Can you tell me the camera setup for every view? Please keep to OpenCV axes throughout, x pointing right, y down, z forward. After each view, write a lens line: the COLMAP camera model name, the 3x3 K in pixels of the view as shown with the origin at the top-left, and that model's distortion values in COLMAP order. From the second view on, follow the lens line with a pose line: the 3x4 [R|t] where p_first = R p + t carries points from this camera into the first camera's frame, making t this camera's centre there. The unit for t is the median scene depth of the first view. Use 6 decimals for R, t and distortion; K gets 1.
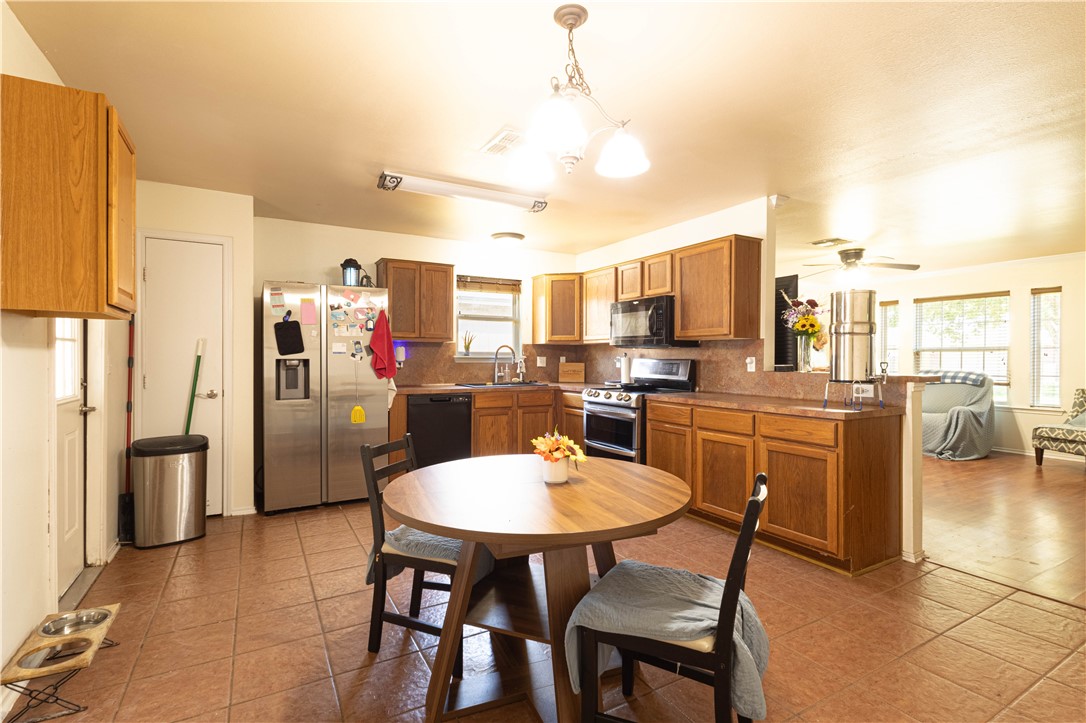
lens RADIAL K [[508.4, 0, 543.0], [0, 508.4, 361.5], [0, 0, 1]] dist [0.000850, 0.000078]
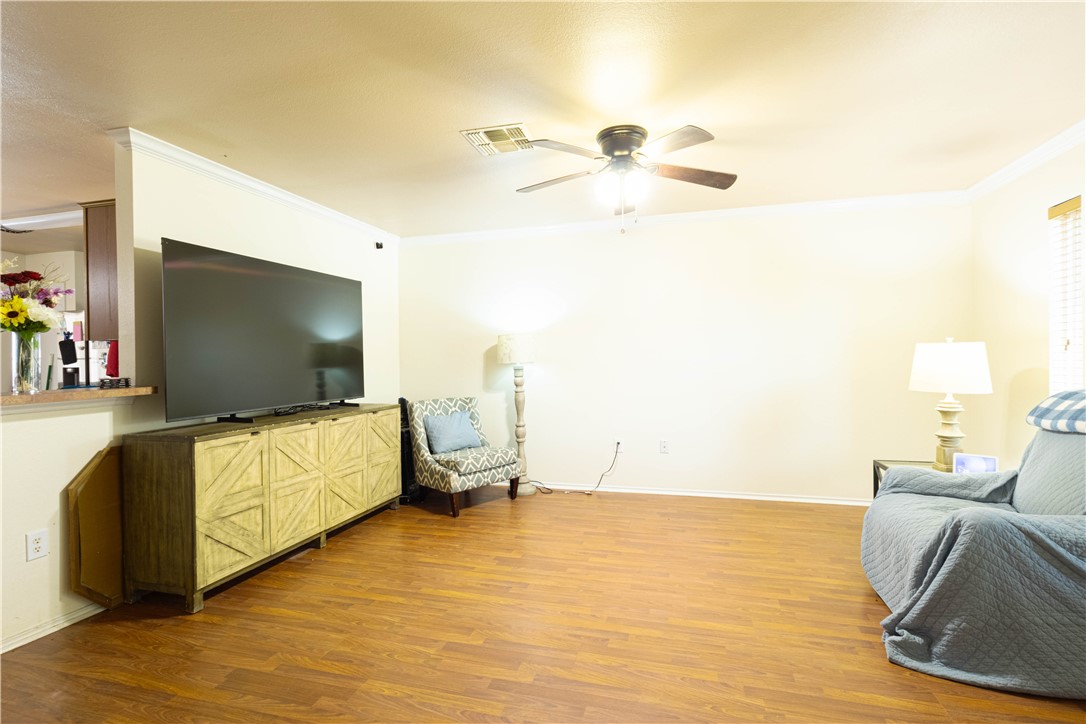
lens RADIAL K [[518.5, 0, 543.0], [0, 518.5, 362.0], [0, 0, 1]] dist [0.000556, 0.000423]
pose [[0.706982, -0.005558, -0.707210, 0.957207], [0.008206, 0.999966, 0.000344, -0.006846], [0.707184, -0.006046, 0.707003, 0.641605]]
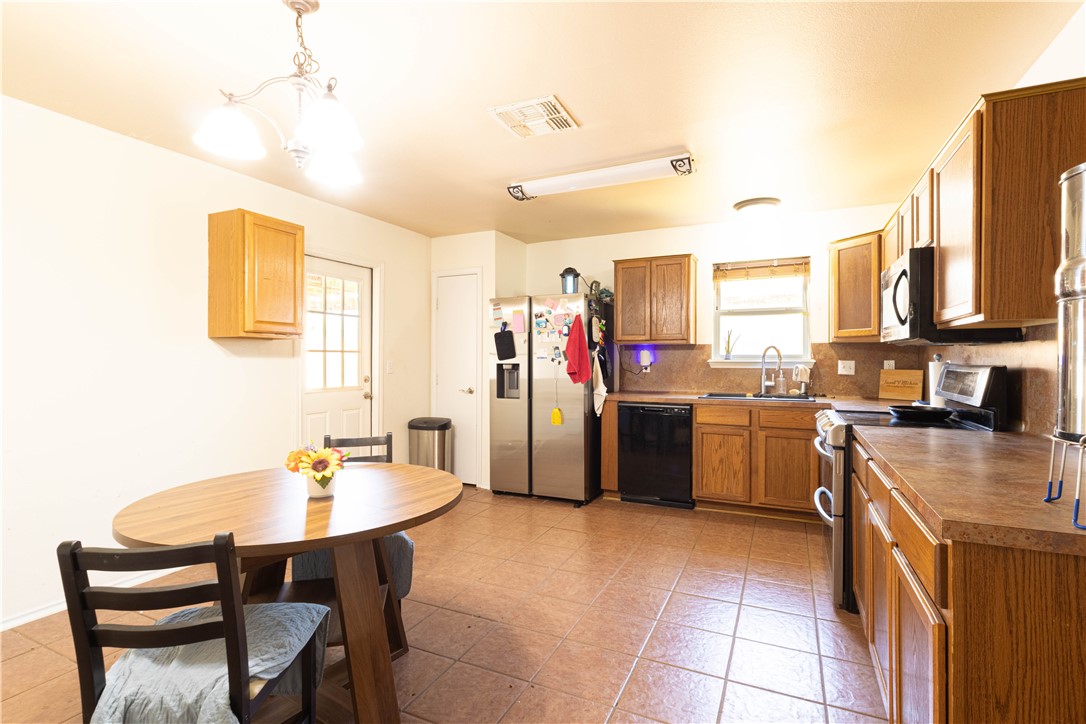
lens RADIAL K [[508.4, 0, 543.0], [0, 508.4, 362.0], [0, 0, 1]] dist [0.000850, 0.000078]
pose [[0.572234, 0.001005, -0.820090, 0.355303], [-0.004365, 0.999989, -0.001820, -0.004568], [0.820079, 0.004621, 0.572232, 0.282466]]
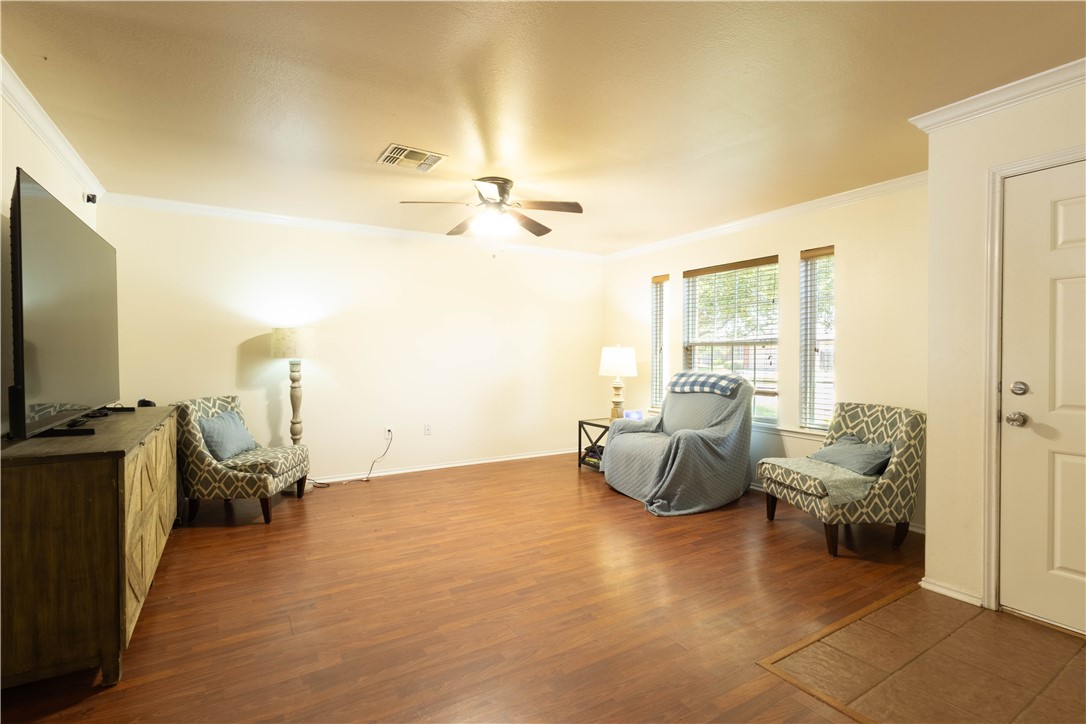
lens RADIAL K [[508.4, 0, 543.0], [0, 508.4, 362.0], [0, 0, 1]] dist [0.000850, 0.000078]
pose [[0.999321, -0.000669, 0.036827, 0.686850], [0.000348, 0.999962, 0.008743, -0.004681], [-0.036831, -0.008724, 0.999283, 0.398467]]
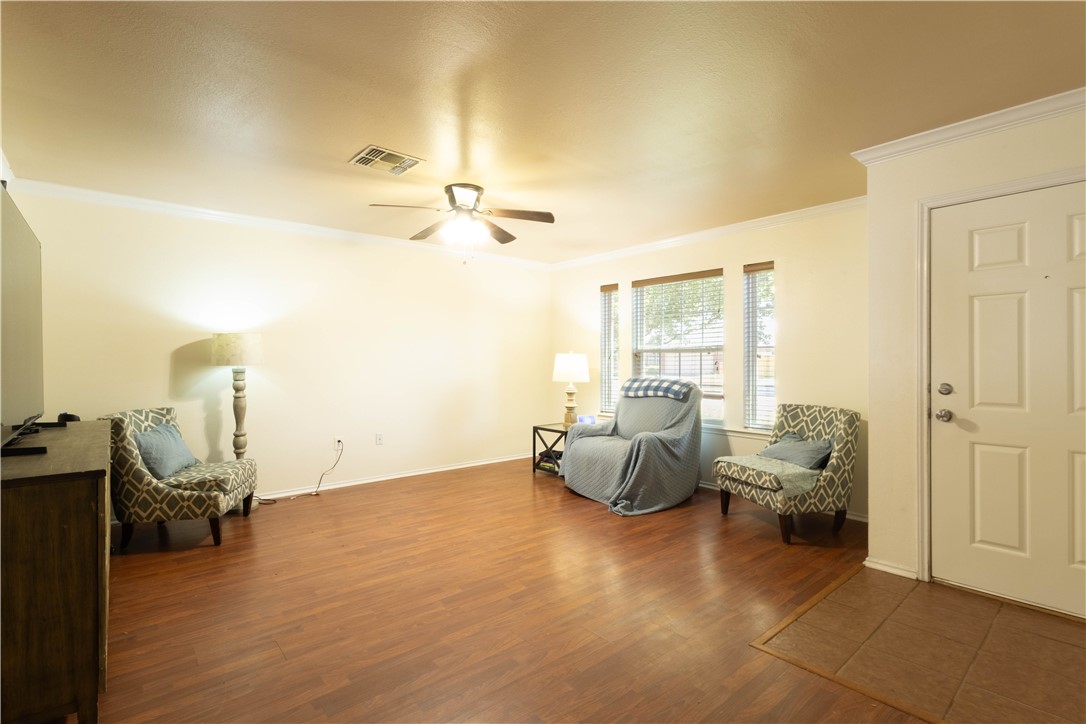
lens RADIAL K [[508.4, 0, 543.0], [0, 508.4, 362.0], [0, 0, 1]] dist [0.000850, 0.000078]
pose [[0.981400, -0.003447, 0.191944, 0.620082], [0.004142, 0.999986, -0.003220, -0.005221], [-0.191930, 0.003955, 0.981401, 0.396819]]
